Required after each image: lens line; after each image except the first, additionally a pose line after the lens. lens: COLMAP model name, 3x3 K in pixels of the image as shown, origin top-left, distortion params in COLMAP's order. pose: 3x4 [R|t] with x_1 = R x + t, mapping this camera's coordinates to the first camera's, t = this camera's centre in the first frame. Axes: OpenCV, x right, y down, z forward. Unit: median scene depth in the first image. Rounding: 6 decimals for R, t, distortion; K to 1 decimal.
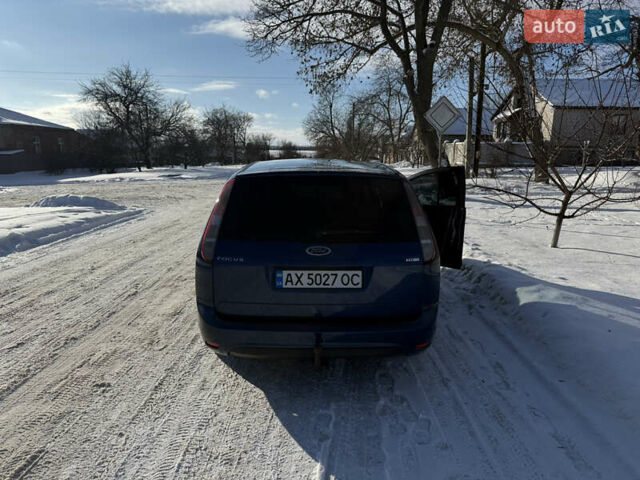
lens RADIAL K [[451.9, 0, 320.0], [0, 451.9, 240.0], [0, 0, 1]] dist [0.045756, -0.067714]
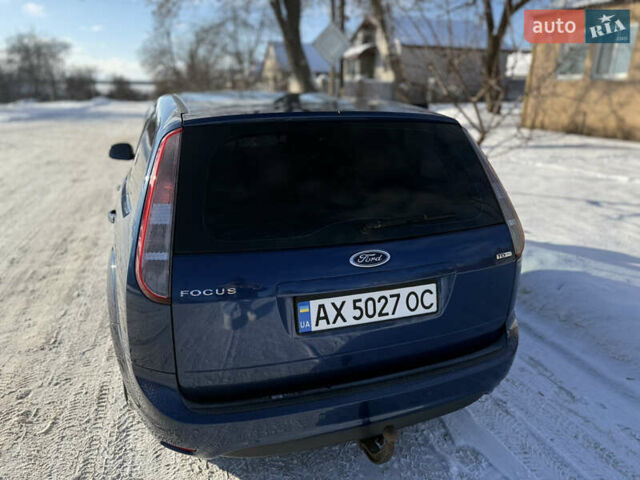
lens RADIAL K [[451.9, 0, 320.0], [0, 451.9, 240.0], [0, 0, 1]] dist [0.045756, -0.067714]
pose [[0.946249, -0.094512, 0.309321, -0.207114], [0.053828, 0.989034, 0.137529, -0.070759], [-0.318927, -0.113487, 0.940960, 0.435660]]
